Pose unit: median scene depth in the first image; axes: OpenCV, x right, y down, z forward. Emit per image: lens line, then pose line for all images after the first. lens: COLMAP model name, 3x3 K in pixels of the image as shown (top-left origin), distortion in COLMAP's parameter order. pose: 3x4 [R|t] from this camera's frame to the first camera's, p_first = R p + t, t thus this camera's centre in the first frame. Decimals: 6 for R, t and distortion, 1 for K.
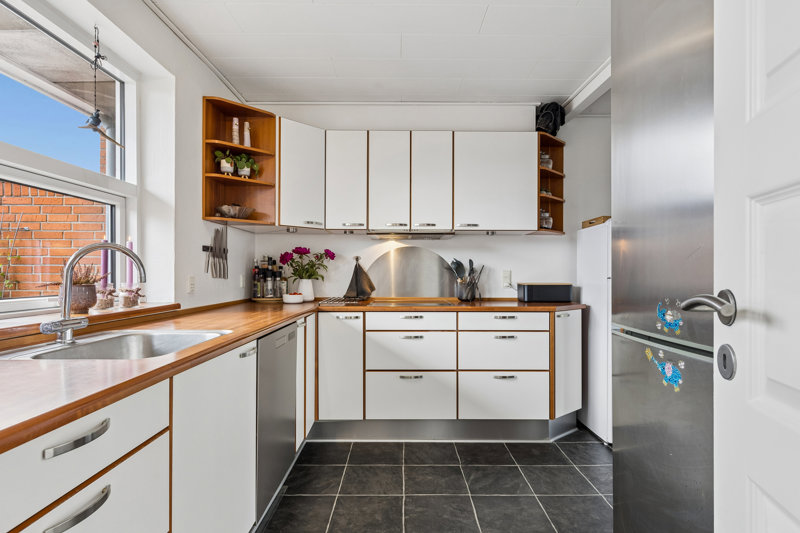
lens RADIAL K [[442.2, 0, 399.9], [0, 442.2, 270.9], [0, 0, 1]] dist [0.000013, -0.000066]
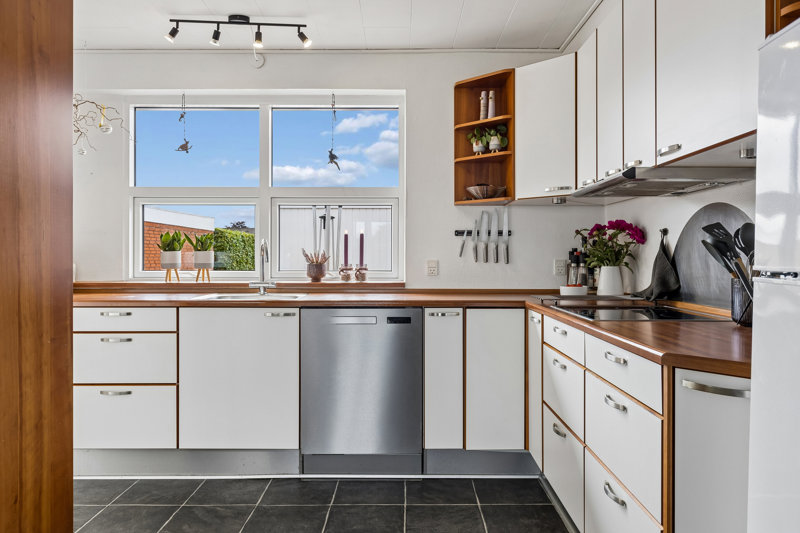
lens RADIAL K [[579.0, 0, 400.1], [0, 579.0, 260.5], [0, 0, 1]] dist [-0.004386, -0.000072]
pose [[-0.008701, 0.008410, -0.999927, 0.903743], [0.000498, 0.999965, 0.008406, 0.001972], [0.999962, -0.000425, -0.008704, 0.879350]]
